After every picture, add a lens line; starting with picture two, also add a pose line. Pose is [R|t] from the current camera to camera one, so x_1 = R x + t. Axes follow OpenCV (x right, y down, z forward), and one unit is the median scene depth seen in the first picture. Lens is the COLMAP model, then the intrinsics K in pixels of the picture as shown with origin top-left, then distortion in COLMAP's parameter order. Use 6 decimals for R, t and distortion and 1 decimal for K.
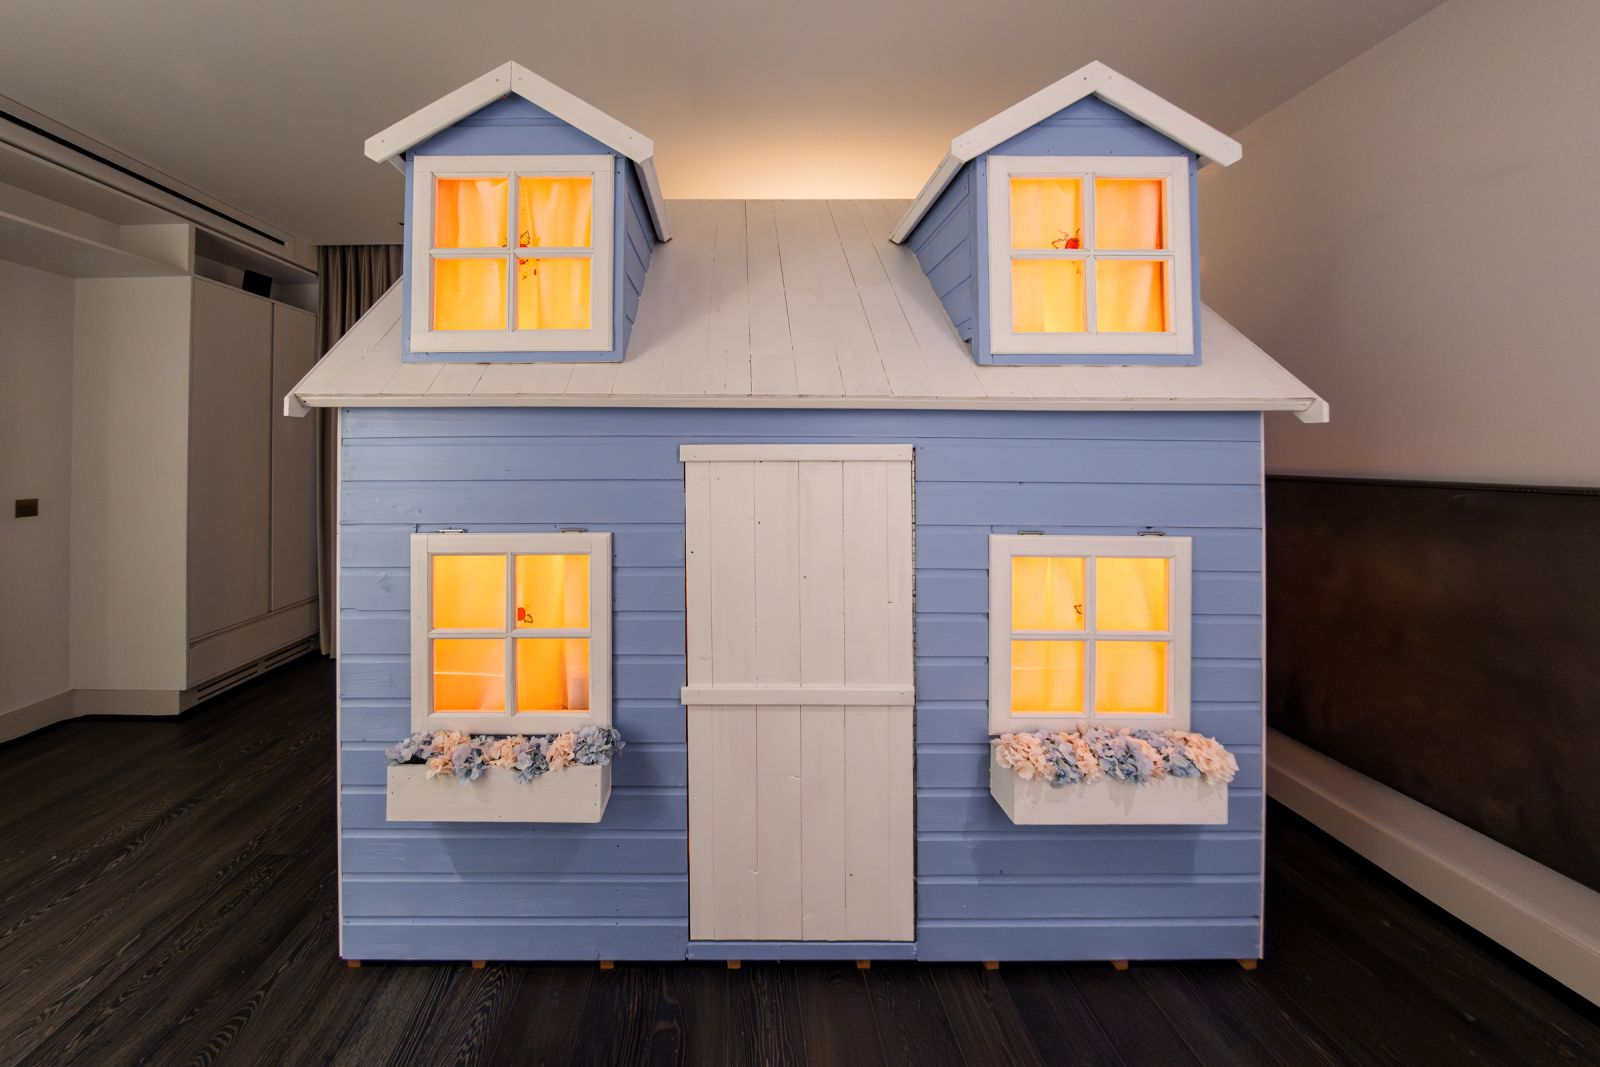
lens RADIAL K [[618.7, 0, 800.0], [0, 618.7, 533.5], [0, 0, 1]] dist [-0.011308, -0.000081]
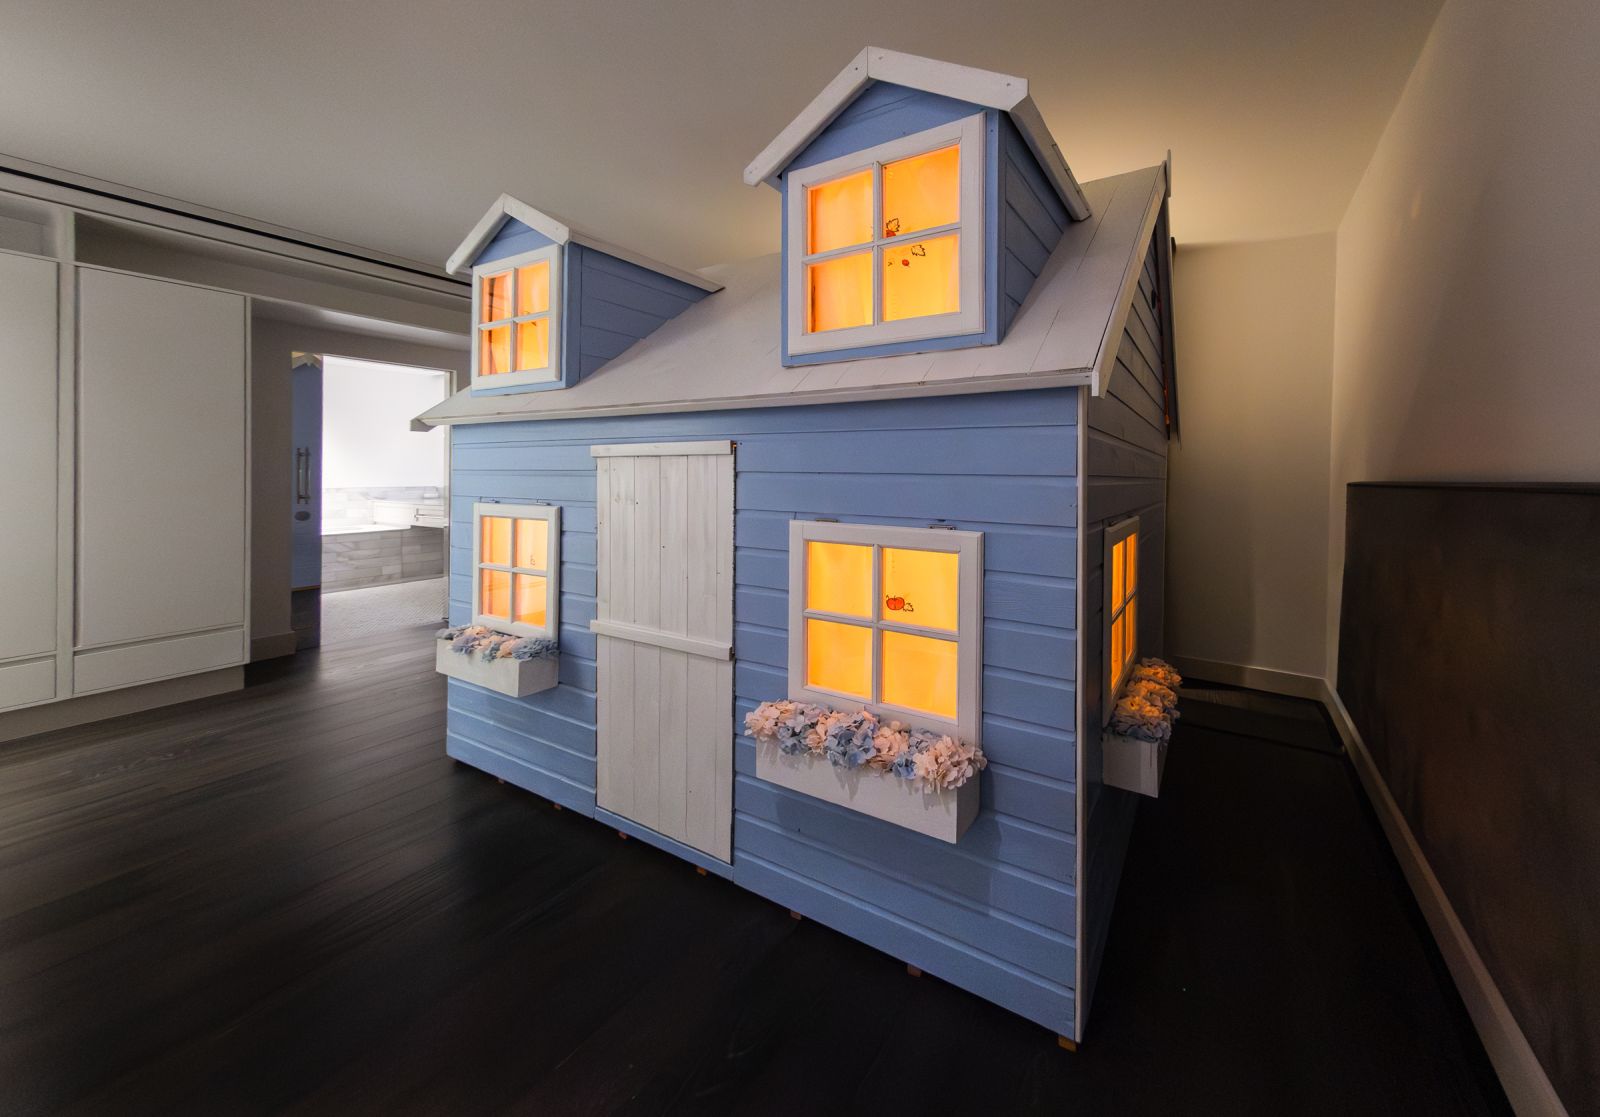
lens RADIAL K [[694.8, 0, 801.5], [0, 694.8, 552.3], [0, 0, 1]] dist [0.013093, 0.000087]
pose [[0.813323, 0.068860, -0.577724, 1.025399], [-0.052477, 0.997606, 0.045030, 0.002754], [0.579442, -0.006307, 0.814989, 0.000500]]
